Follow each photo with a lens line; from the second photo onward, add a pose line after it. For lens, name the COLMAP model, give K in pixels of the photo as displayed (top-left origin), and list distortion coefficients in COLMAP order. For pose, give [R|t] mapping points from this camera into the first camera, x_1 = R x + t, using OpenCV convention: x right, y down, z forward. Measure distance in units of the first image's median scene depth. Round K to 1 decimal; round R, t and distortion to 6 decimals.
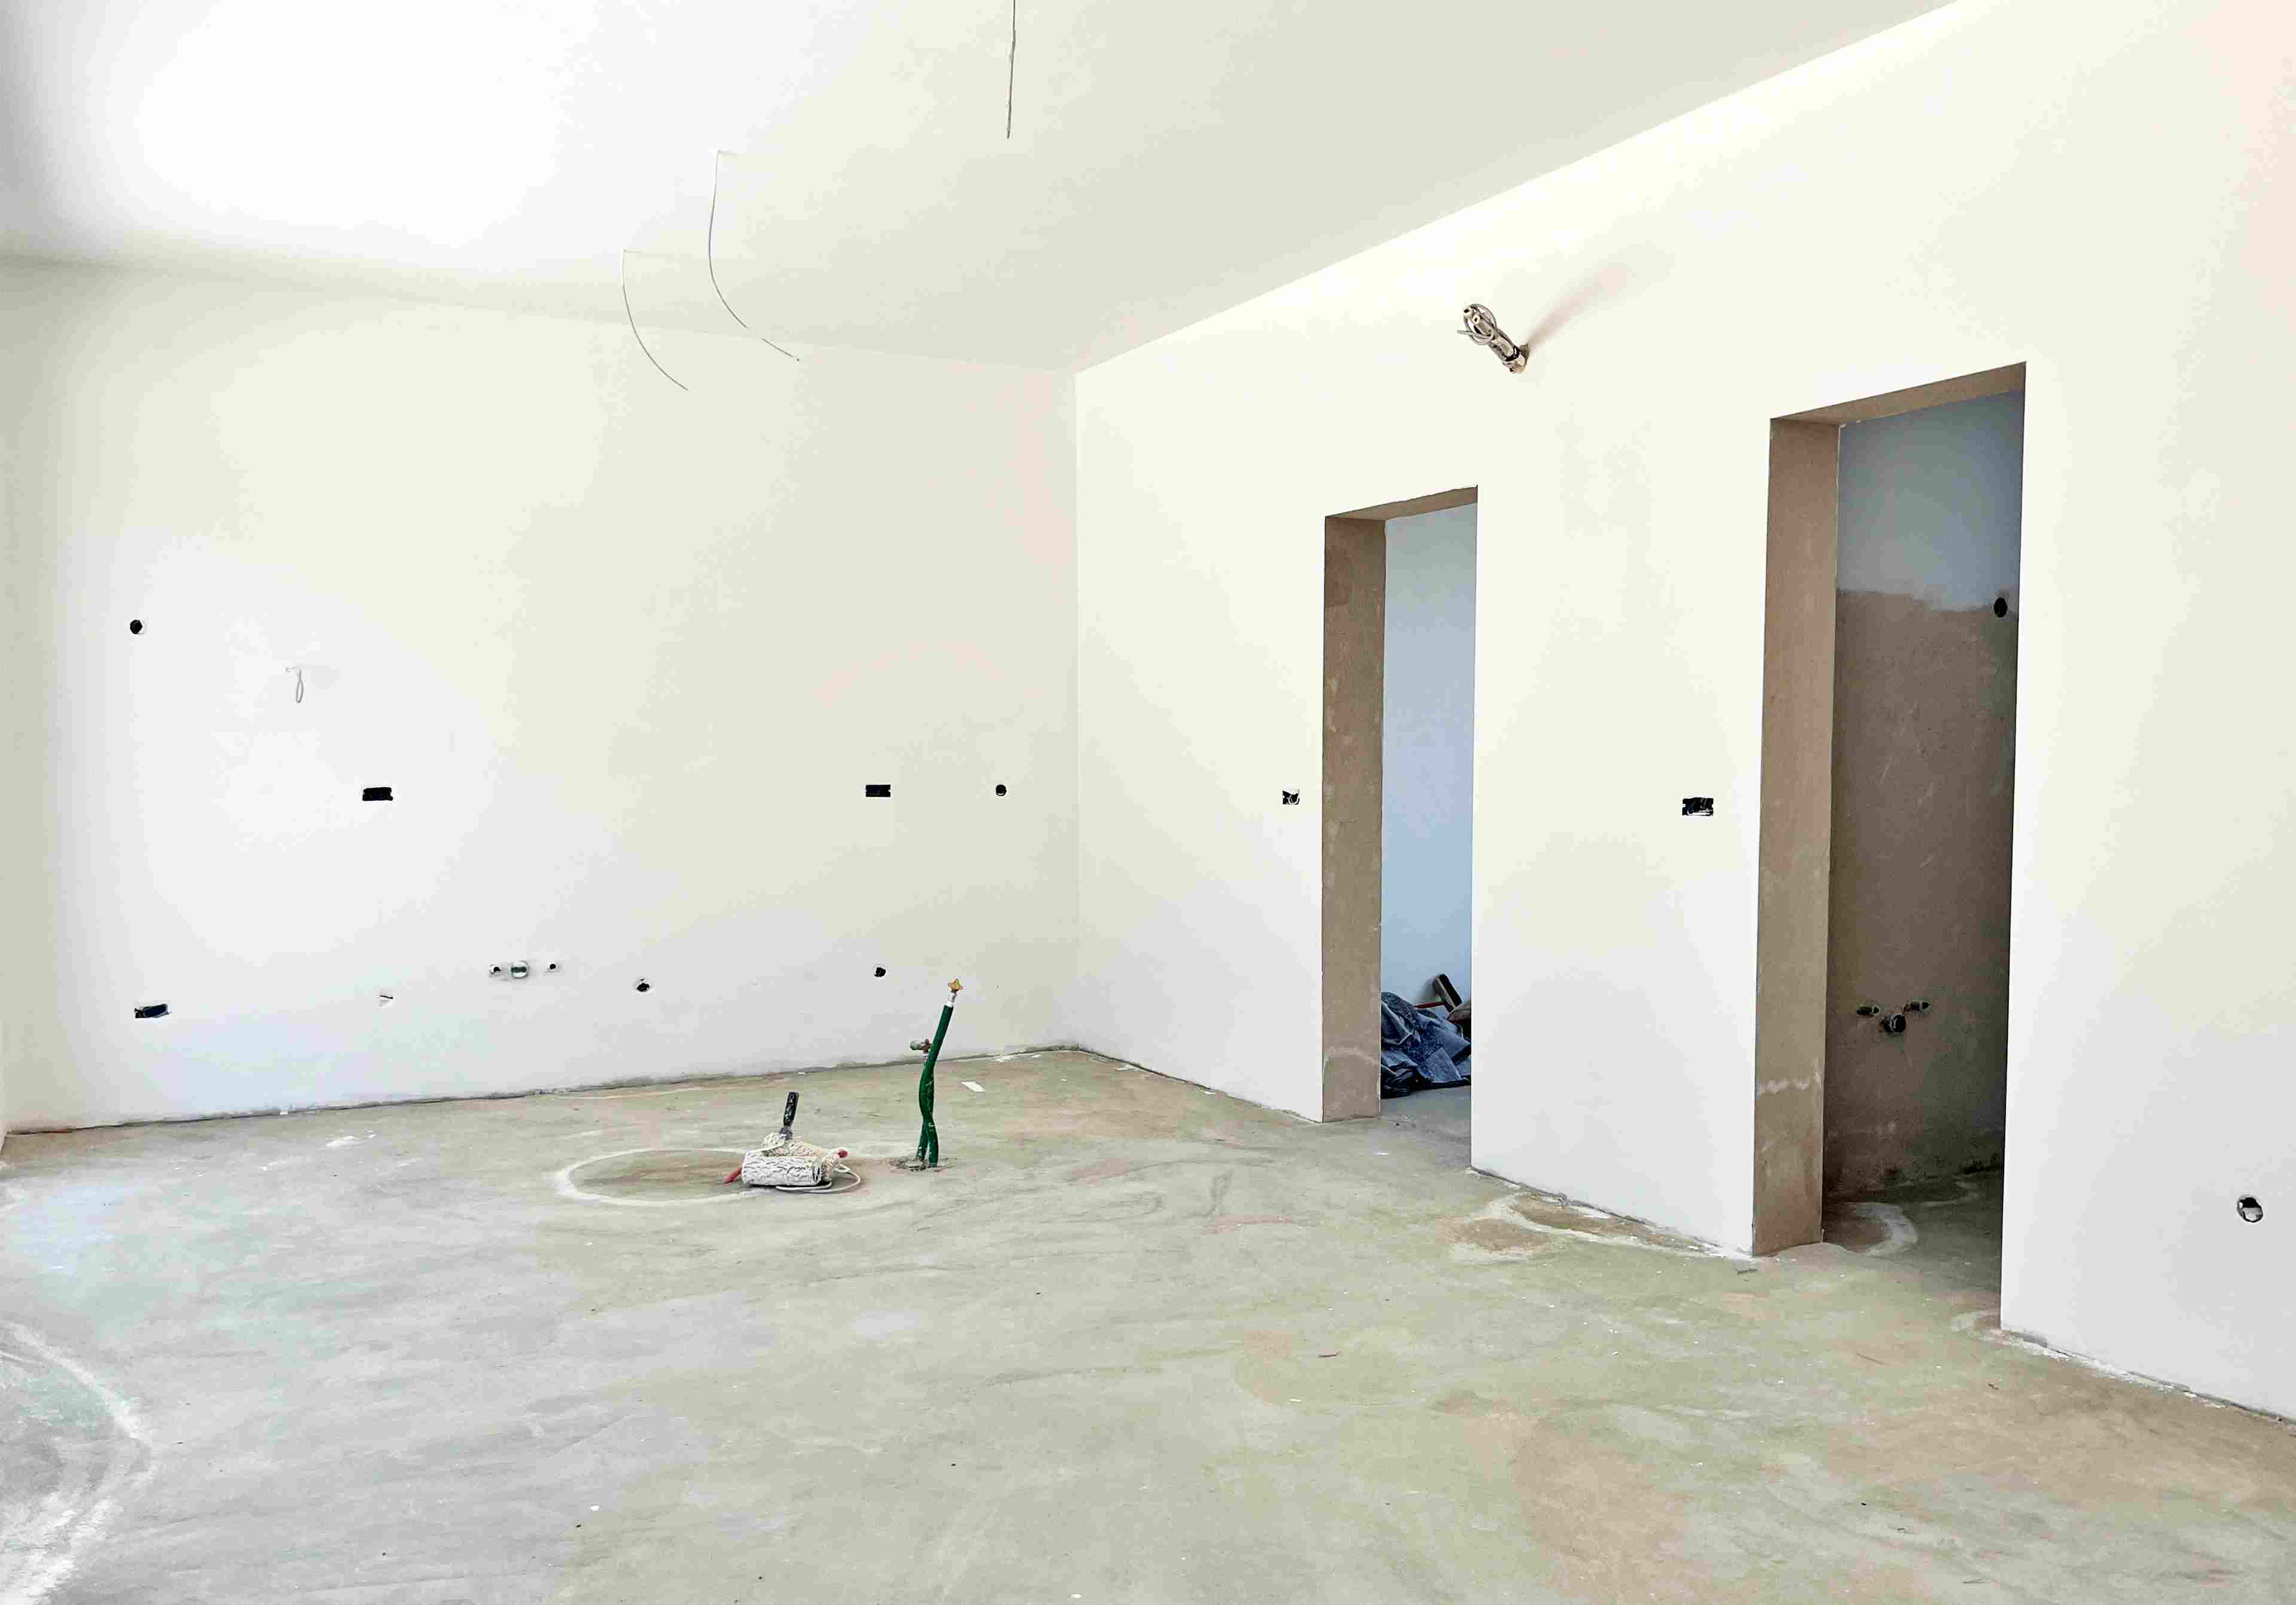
lens RADIAL K [[1879.8, 0, 1122.6], [0, 1879.8, 881.2], [0, 0, 1]] dist [0.054985, -0.058354]
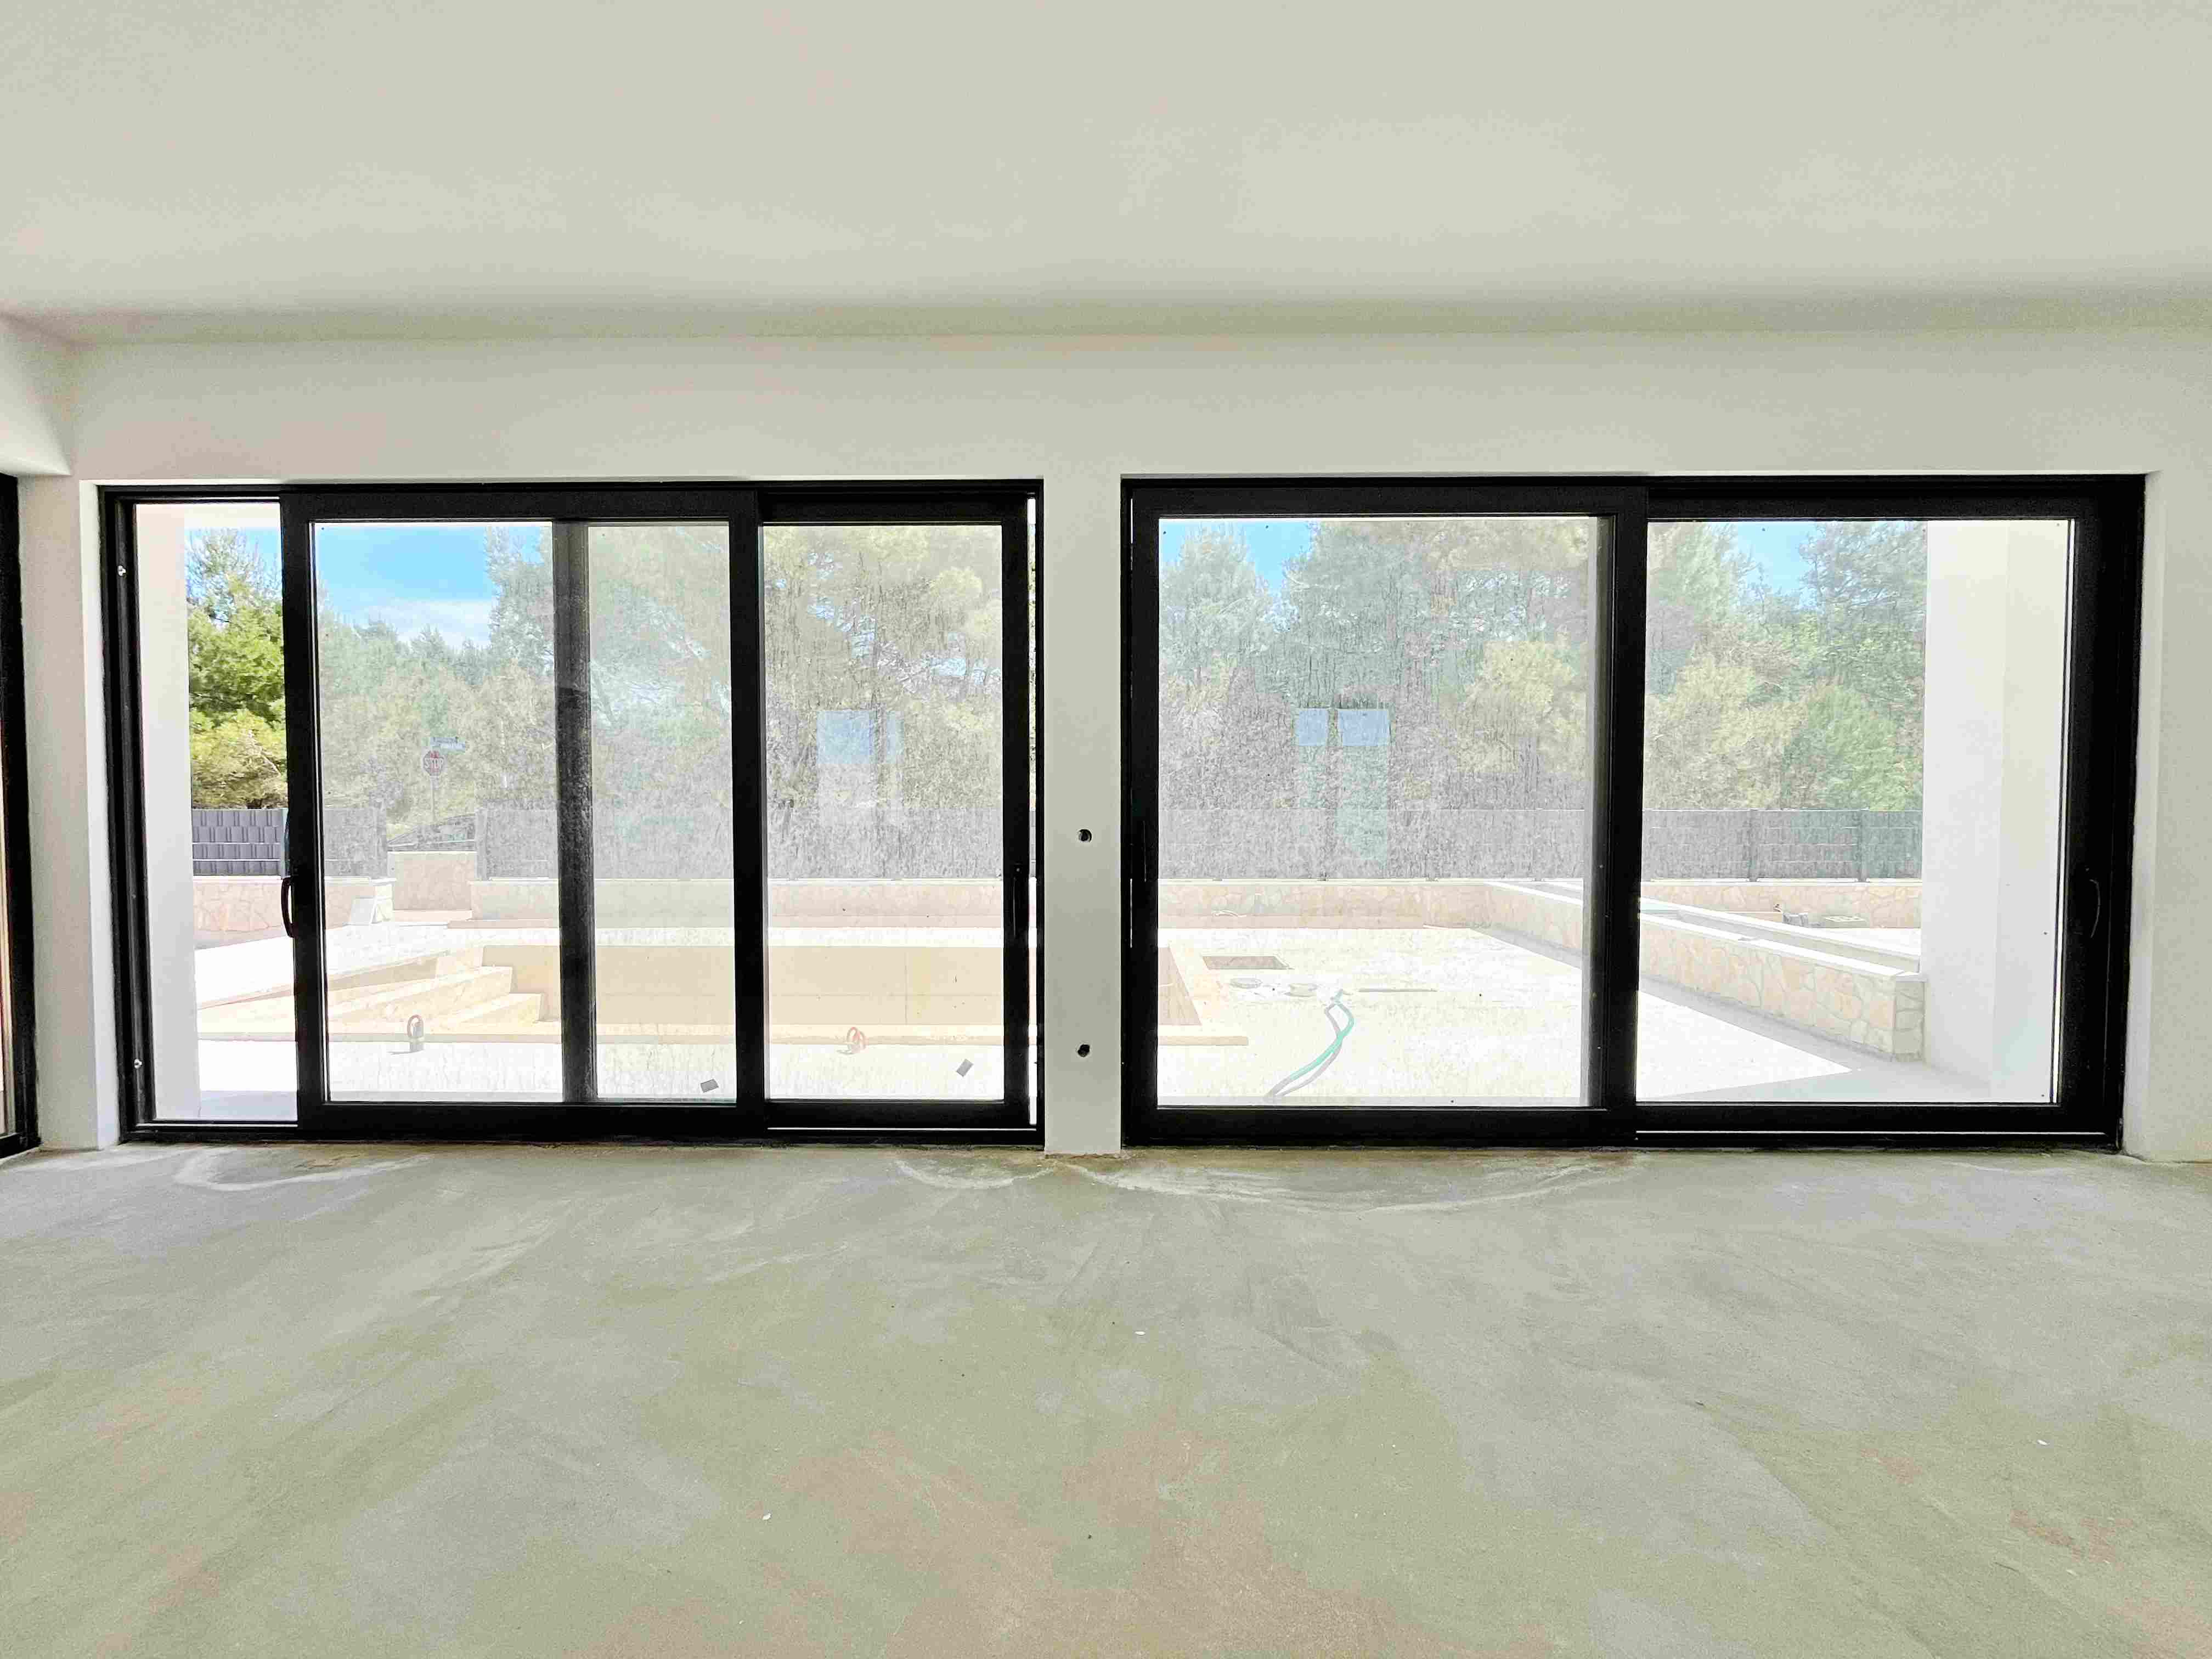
lens RADIAL K [[901.2, 0, 1101.8], [0, 901.2, 824.1], [0, 0, 1]] dist [-0.008363, 0.001726]
pose [[-0.474191, 0.021813, -0.880152, 0.208079], [-0.054907, 0.997014, 0.054291, -0.055112], [0.878708, 0.074071, -0.471577, 0.819154]]
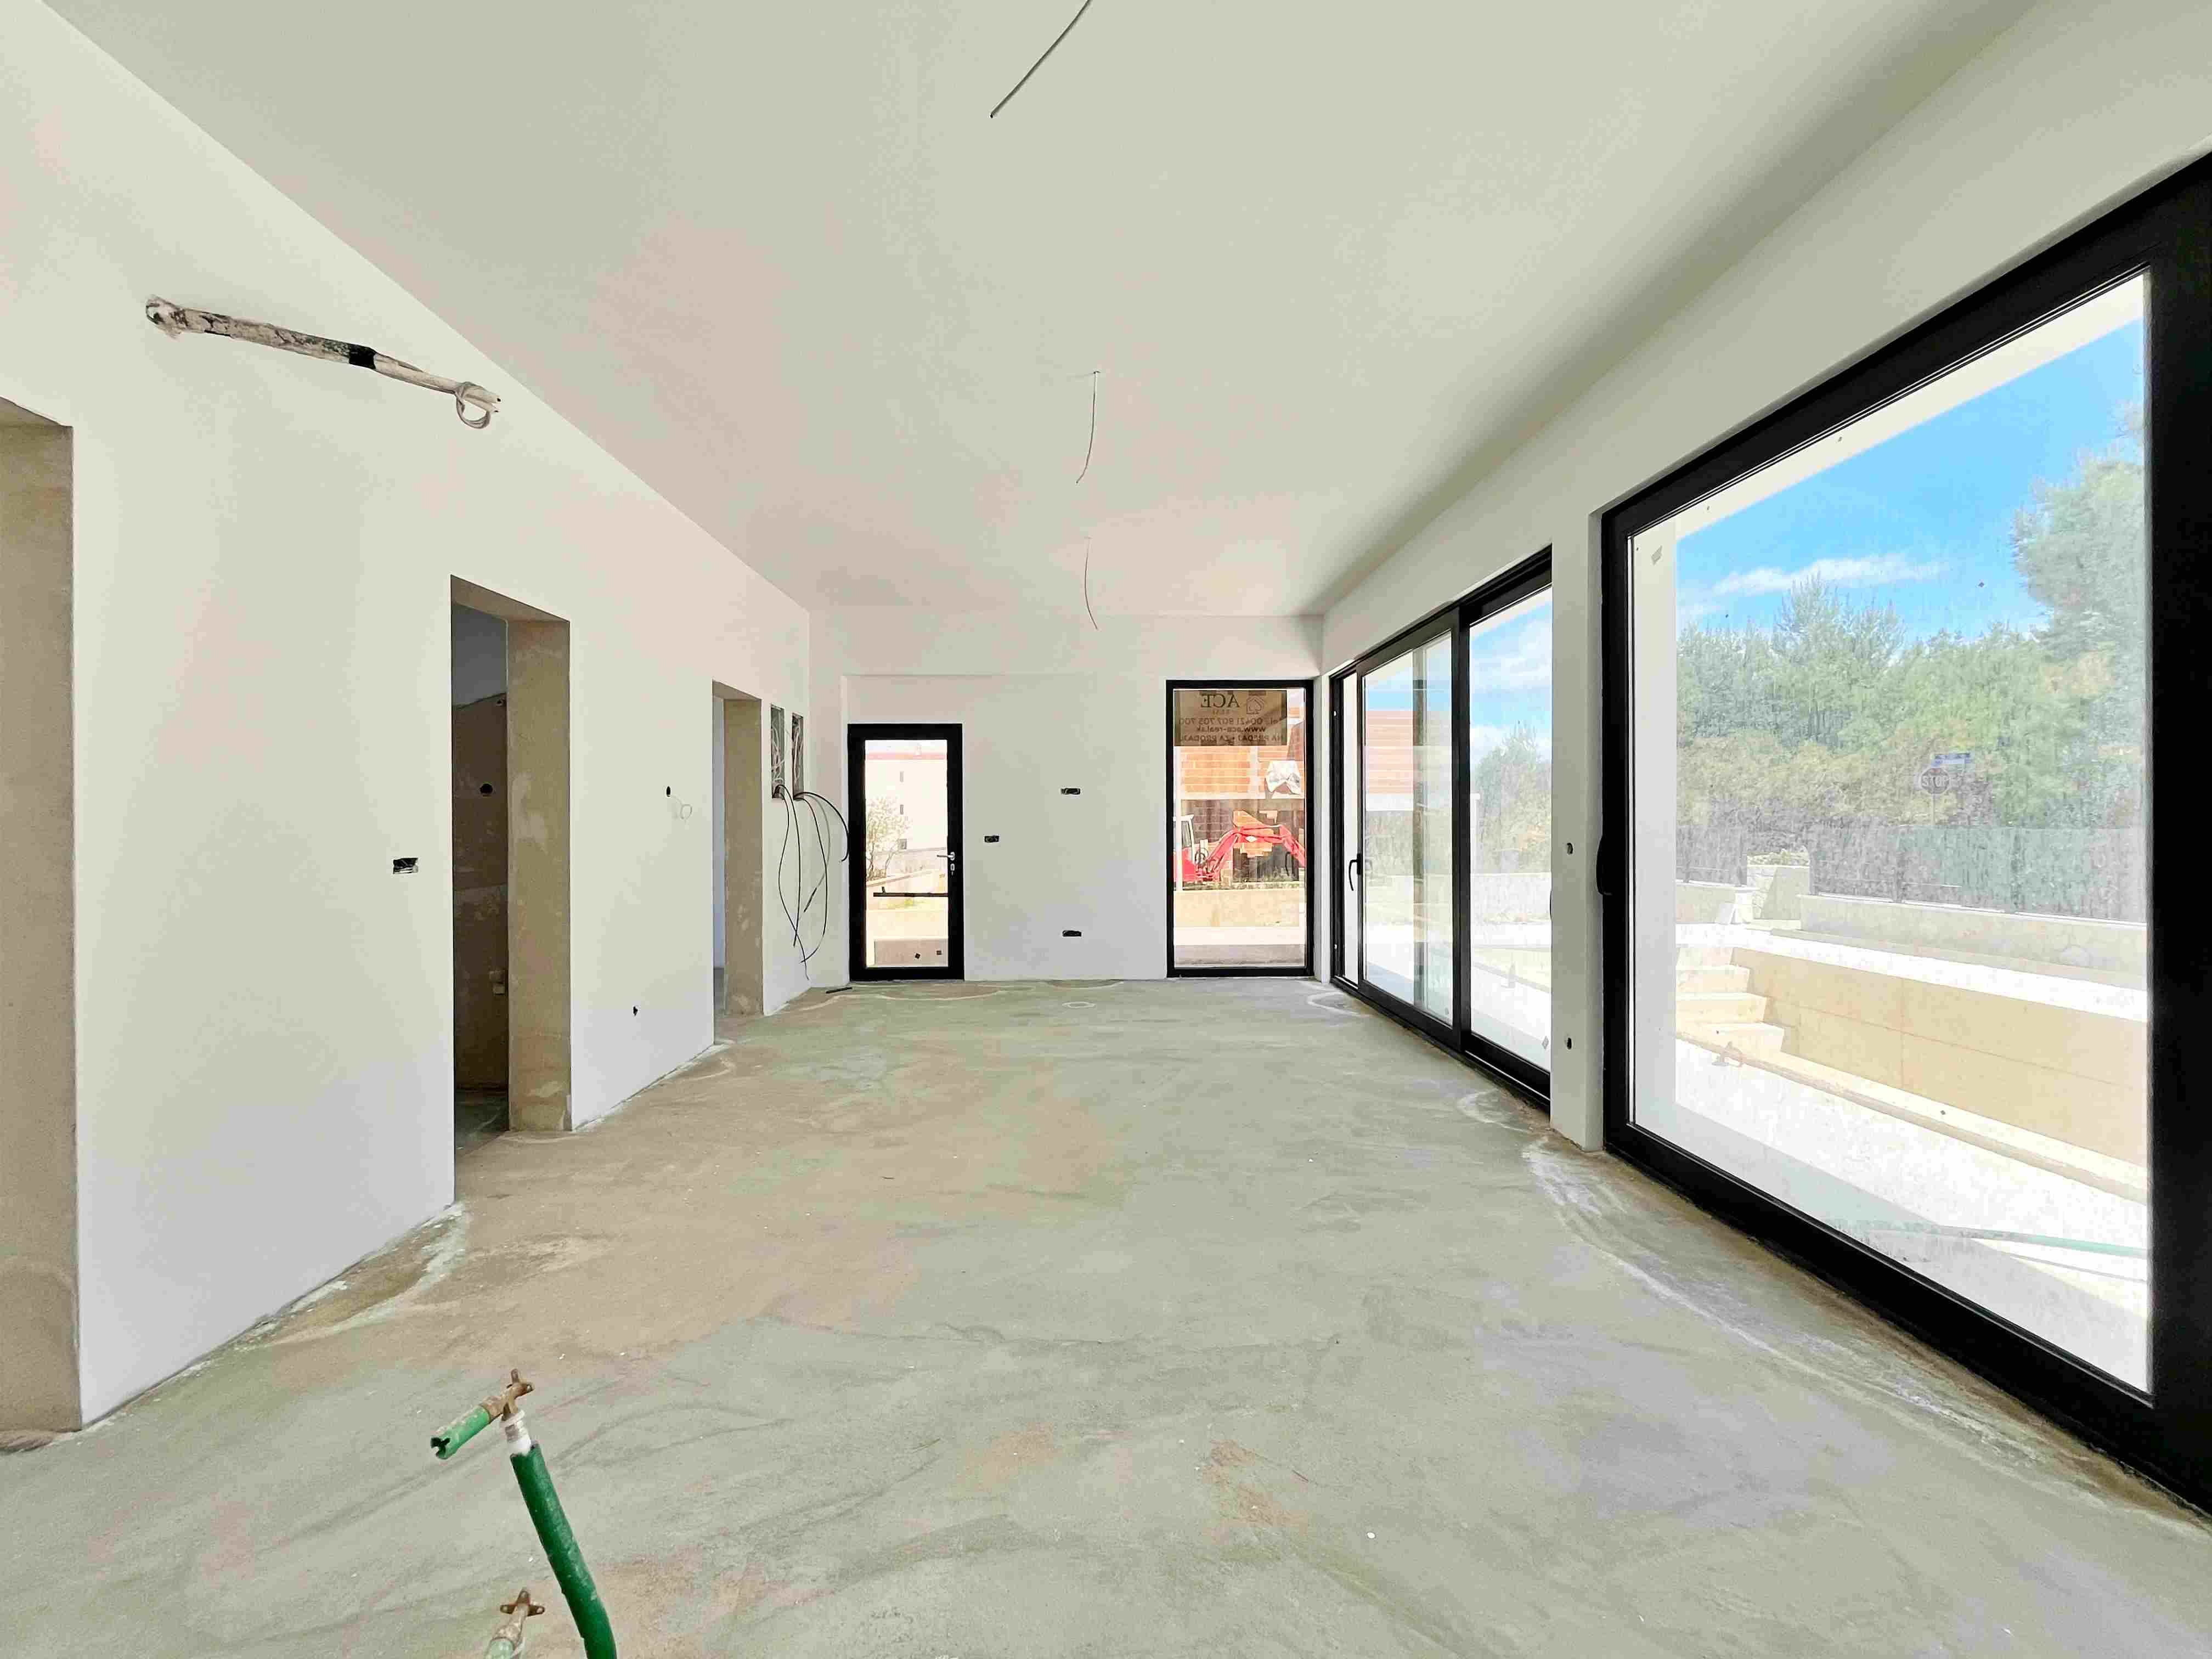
lens RADIAL K [[901.2, 0, 1108.4], [0, 901.2, 827.4], [0, 0, 1]] dist [-0.008363, 0.001726]
pose [[-0.903329, 0.003197, 0.428937, -0.335204], [0.031291, 0.997799, 0.058461, -0.082244], [-0.427806, 0.066231, -0.901441, 1.311776]]
